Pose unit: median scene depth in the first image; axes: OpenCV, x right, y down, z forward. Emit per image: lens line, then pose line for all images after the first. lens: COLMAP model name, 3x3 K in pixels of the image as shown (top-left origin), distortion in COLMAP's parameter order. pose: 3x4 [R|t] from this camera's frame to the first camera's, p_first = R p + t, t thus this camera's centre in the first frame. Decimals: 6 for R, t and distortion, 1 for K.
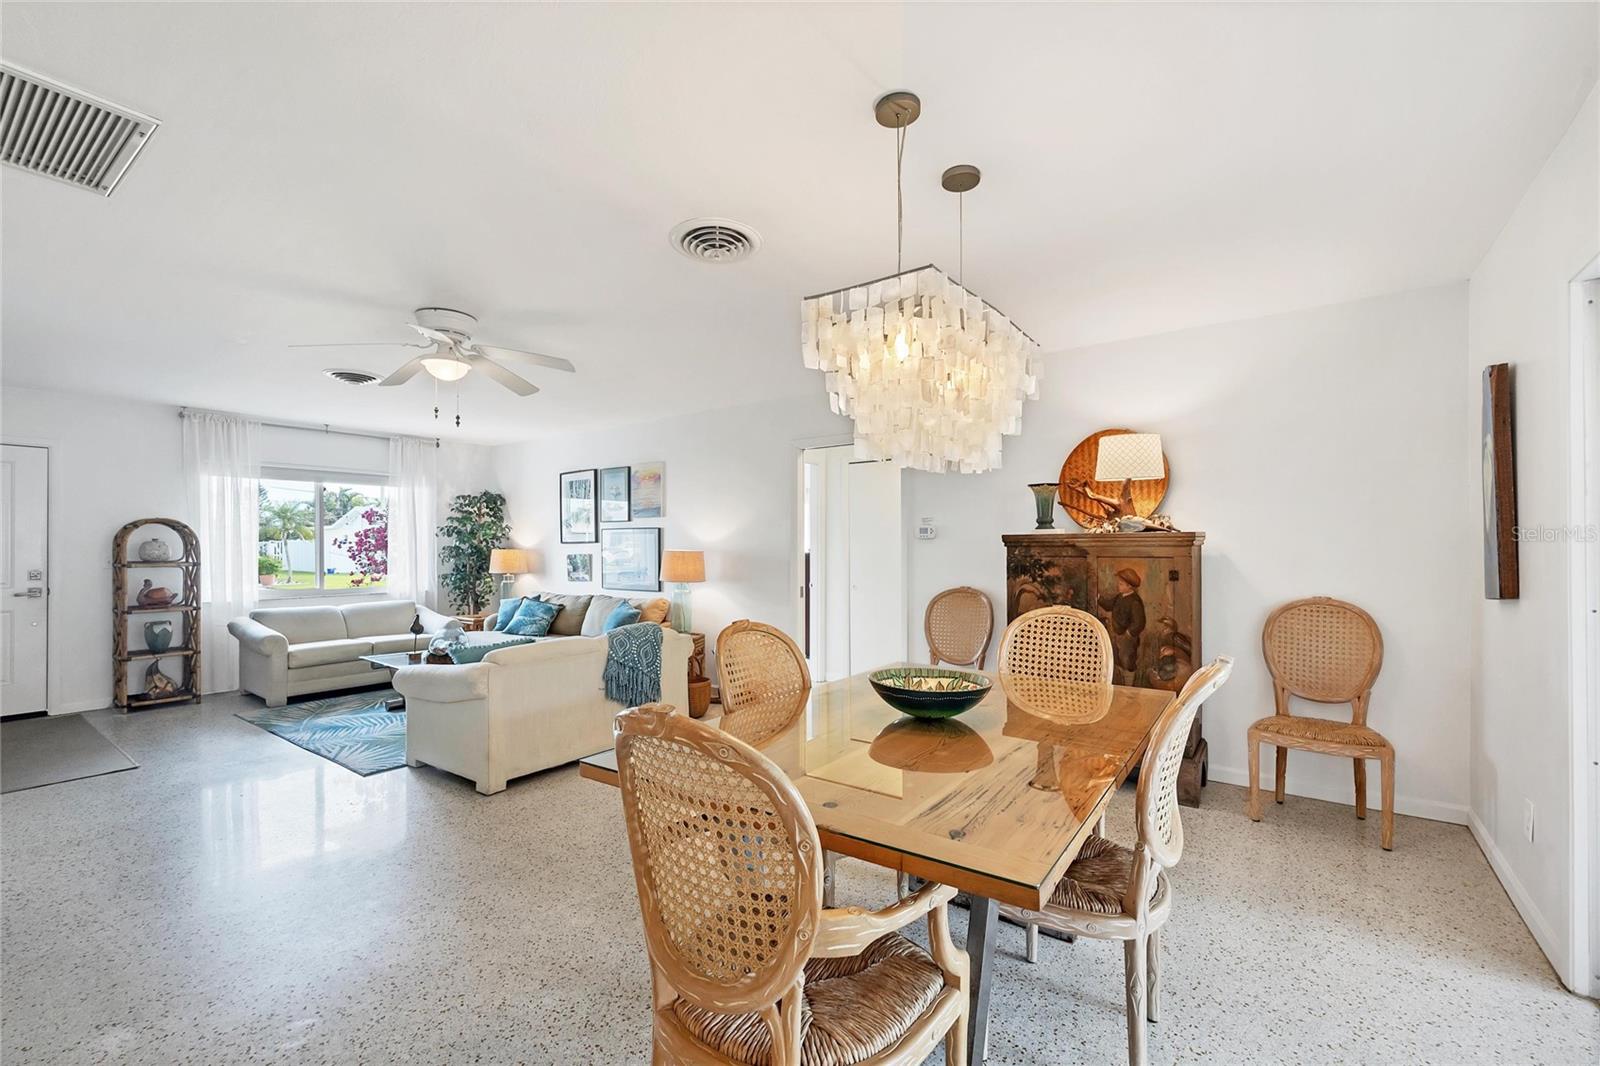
lens RADIAL K [[665.6, 0, 803.0], [0, 665.6, 542.1], [0, 0, 1]] dist [0.010897, 0.000106]
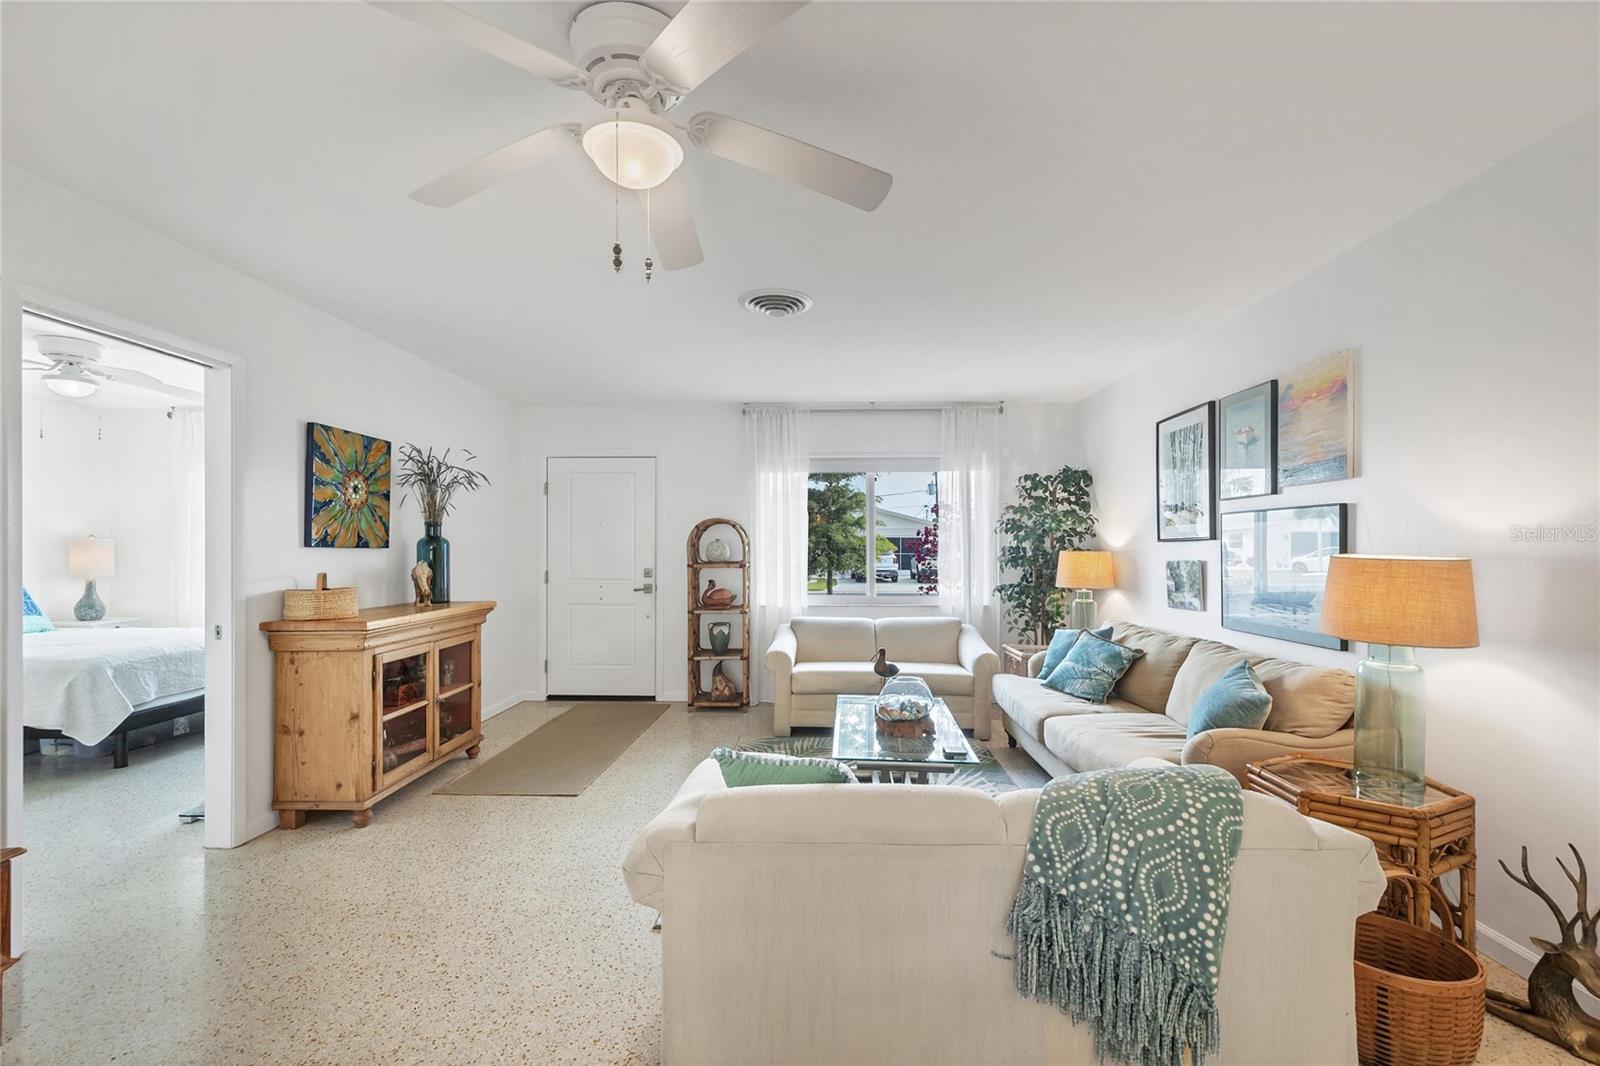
lens RADIAL K [[693.1, 0, 803.1], [0, 693.1, 549.2], [0, 0, 1]] dist [0.002744, 0.000373]
pose [[0.562917, 0.001790, -0.826511, -0.039110], [0.003273, 0.999985, 0.004395, 0.005082], [0.826507, -0.005179, 0.562903, 0.434634]]
